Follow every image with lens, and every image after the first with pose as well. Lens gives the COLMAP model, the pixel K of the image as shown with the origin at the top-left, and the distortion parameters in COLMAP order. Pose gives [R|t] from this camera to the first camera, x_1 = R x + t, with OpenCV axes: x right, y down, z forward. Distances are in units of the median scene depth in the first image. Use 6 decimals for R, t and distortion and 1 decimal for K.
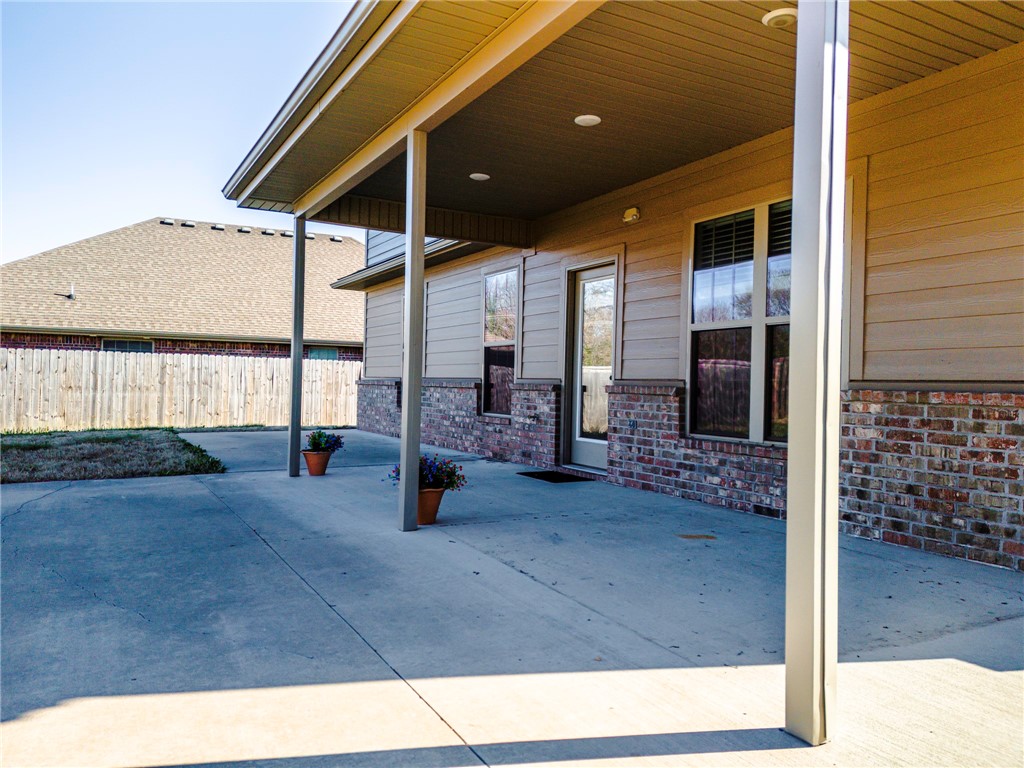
lens RADIAL K [[751.4, 0, 512.0], [0, 751.4, 384.0], [0, 0, 1]] dist [0.116786, -0.140522]
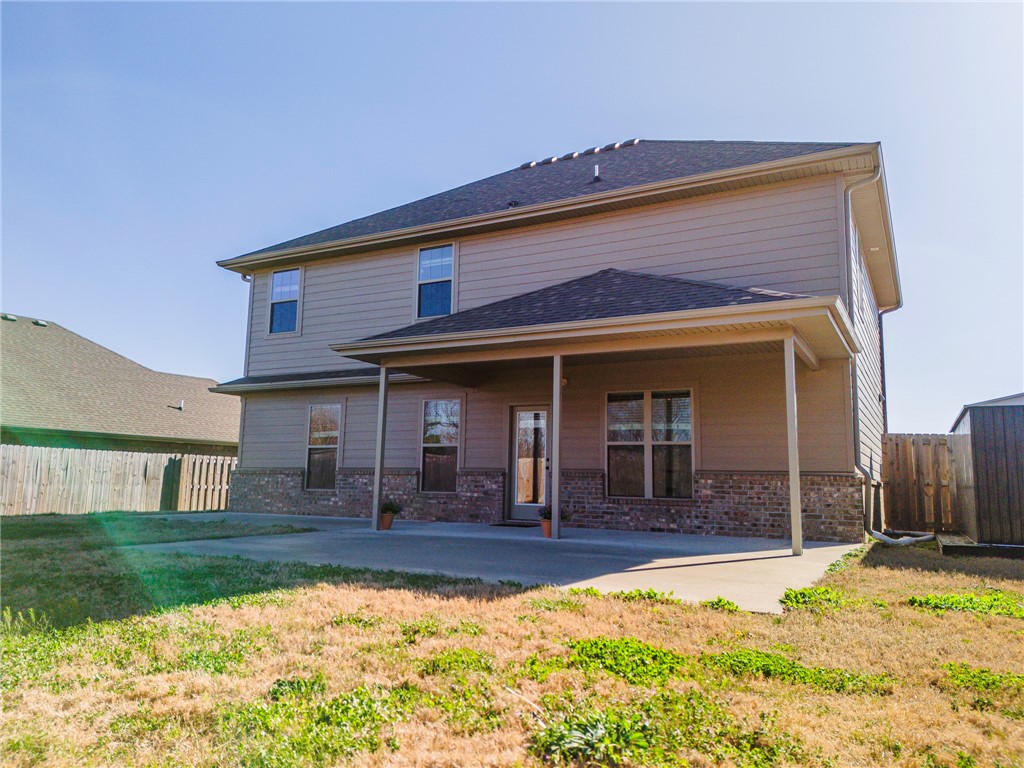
lens RADIAL K [[751.4, 0, 512.0], [0, 751.4, 384.0], [0, 0, 1]] dist [0.116786, -0.140522]
pose [[0.850323, 0.064380, 0.522309, -1.005039], [-0.000929, 0.992671, -0.120846, 0.010748], [-0.526261, 0.102273, 0.844150, -0.567885]]
